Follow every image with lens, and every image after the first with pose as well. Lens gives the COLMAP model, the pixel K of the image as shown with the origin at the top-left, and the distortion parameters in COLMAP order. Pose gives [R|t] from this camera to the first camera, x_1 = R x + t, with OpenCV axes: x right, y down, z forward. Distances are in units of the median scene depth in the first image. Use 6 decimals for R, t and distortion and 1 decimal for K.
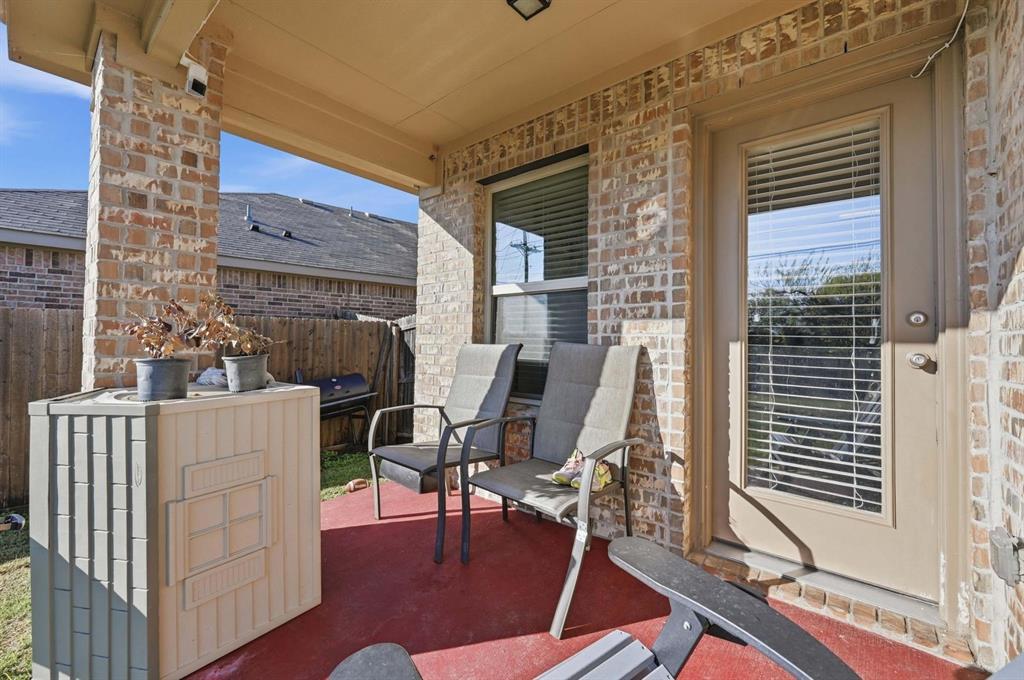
lens RADIAL K [[413.0, 0, 519.4], [0, 413.0, 337.0], [0, 0, 1]] dist [-0.003596, 0.000711]
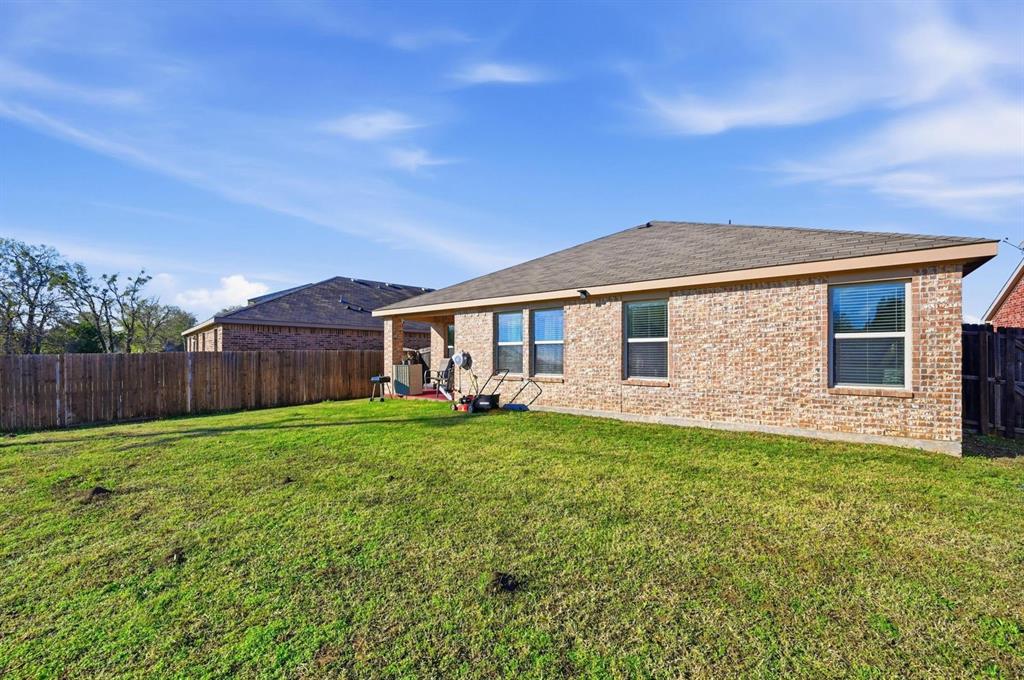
lens RADIAL K [[413.0, 0, 518.1], [0, 413.0, 348.7], [0, 0, 1]] dist [-0.003596, 0.000711]
pose [[0.999156, -0.008927, 0.040103, 0.555248], [0.009220, 0.999932, -0.007133, -0.053386], [-0.040037, 0.007497, 0.999170, -3.821322]]
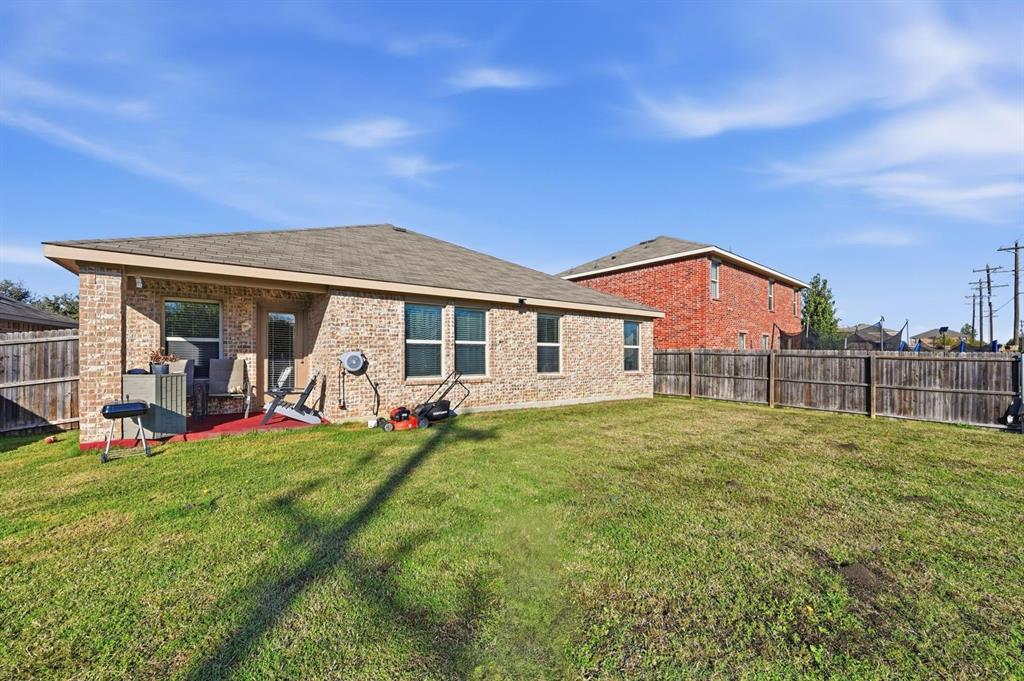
lens RADIAL K [[413.0, 0, 514.5], [0, 413.0, 347.1], [0, 0, 1]] dist [-0.003596, 0.000711]
pose [[0.244485, 0.013680, 0.969557, -2.044934], [-0.009341, 0.999887, -0.011753, -0.053940], [-0.969608, -0.006184, 0.244585, -1.732701]]
